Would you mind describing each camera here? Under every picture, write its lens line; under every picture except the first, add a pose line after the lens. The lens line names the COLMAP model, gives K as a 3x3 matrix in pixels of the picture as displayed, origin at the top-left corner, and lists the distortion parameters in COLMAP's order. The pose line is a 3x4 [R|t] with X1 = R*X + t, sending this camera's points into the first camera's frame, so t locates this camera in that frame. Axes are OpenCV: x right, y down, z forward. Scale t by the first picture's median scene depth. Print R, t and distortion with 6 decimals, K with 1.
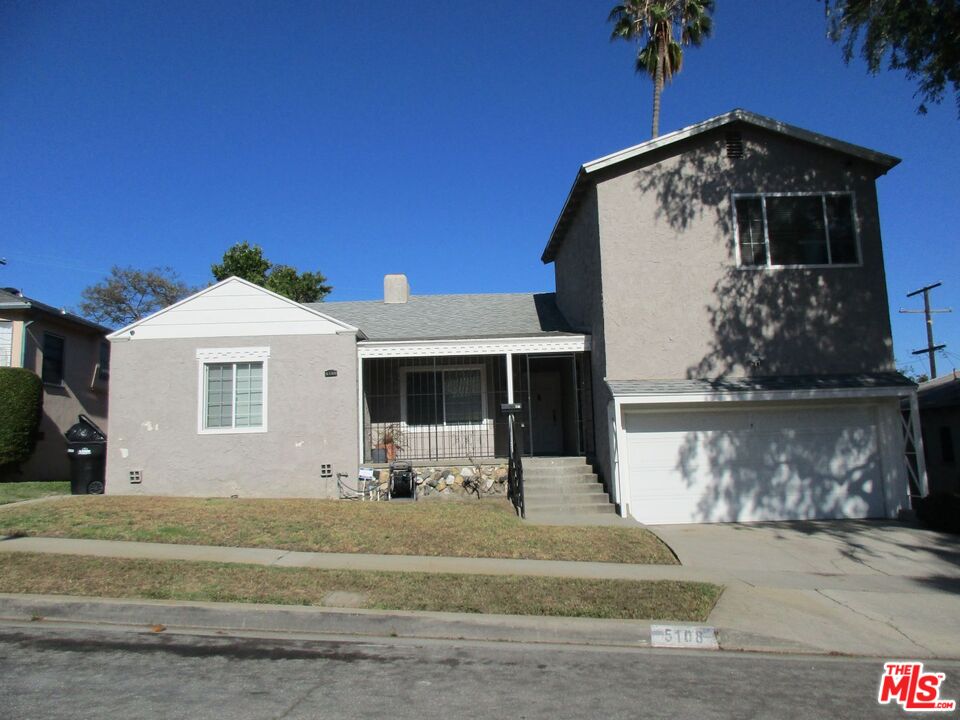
lens RADIAL K [[707.4, 0, 478.6], [0, 707.4, 357.4], [0, 0, 1]] dist [-0.001540, 0.000922]
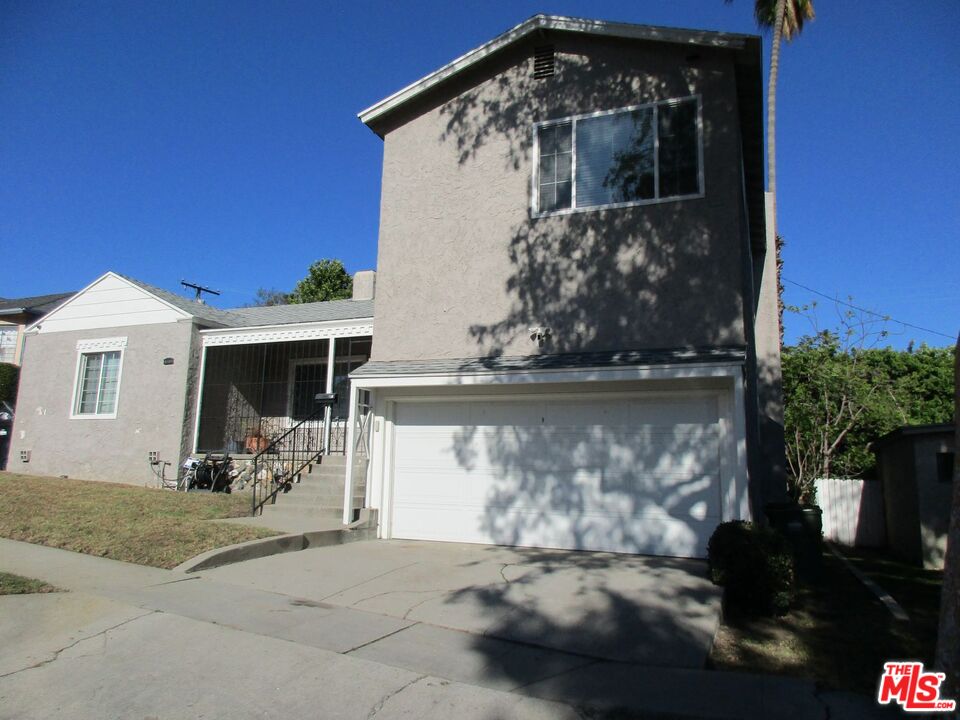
lens RADIAL K [[707.4, 0, 482.0], [0, 707.4, 361.8], [0, 0, 1]] dist [-0.001540, 0.000922]
pose [[0.915746, -0.014088, -0.401511, 0.611158], [0.000017, 0.999386, -0.035026, 0.059555], [0.401758, 0.032068, 0.915184, 0.268968]]
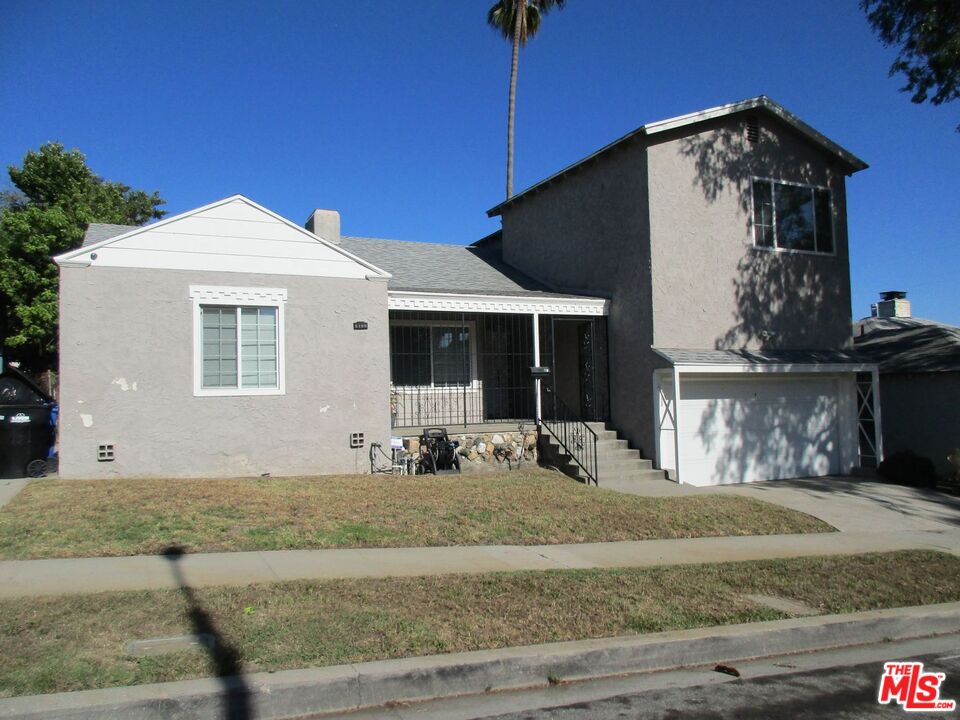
lens RADIAL K [[707.4, 0, 477.9], [0, 707.4, 356.3], [0, 0, 1]] dist [-0.001540, 0.000922]
pose [[0.916758, 0.032680, 0.398103, -0.424378], [-0.059722, 0.996659, 0.055714, 0.003681], [-0.394953, -0.074851, 0.915647, 0.172812]]
